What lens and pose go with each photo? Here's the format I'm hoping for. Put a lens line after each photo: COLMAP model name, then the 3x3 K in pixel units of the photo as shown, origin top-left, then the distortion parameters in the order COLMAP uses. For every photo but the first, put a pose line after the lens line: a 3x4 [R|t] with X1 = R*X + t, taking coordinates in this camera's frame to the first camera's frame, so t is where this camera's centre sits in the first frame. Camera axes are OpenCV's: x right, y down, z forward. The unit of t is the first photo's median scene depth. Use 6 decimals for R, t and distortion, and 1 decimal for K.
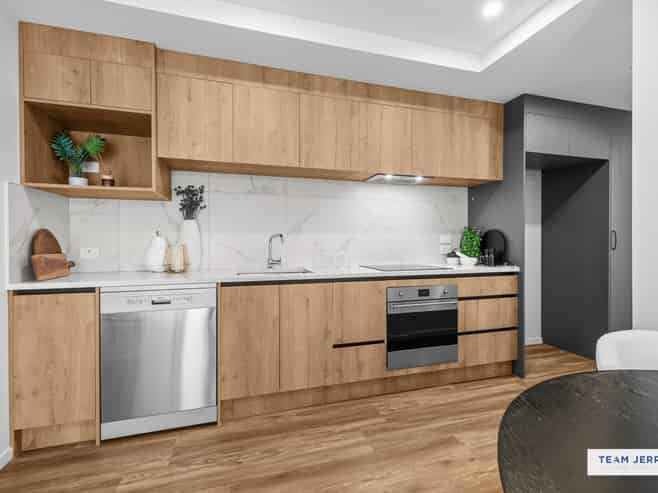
lens RADIAL K [[316.5, 0, 329.0], [0, 316.5, 246.5], [0, 0, 1]] dist [0.012187, -0.000084]
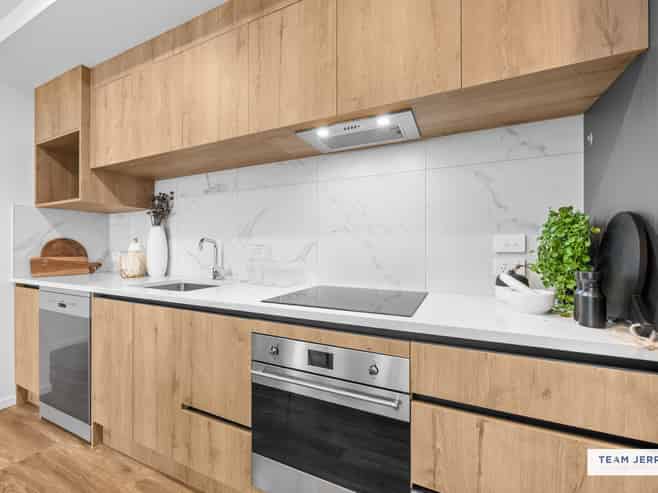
lens RADIAL K [[280.5, 0, 339.9], [0, 280.5, 247.9], [0, 0, 1]] dist [-0.000084, 0.000000]
pose [[0.742415, 0.001853, -0.669938, 0.614710], [-0.011372, 0.999887, -0.009836, -0.012725], [0.669844, 0.014921, 0.742352, 0.736884]]
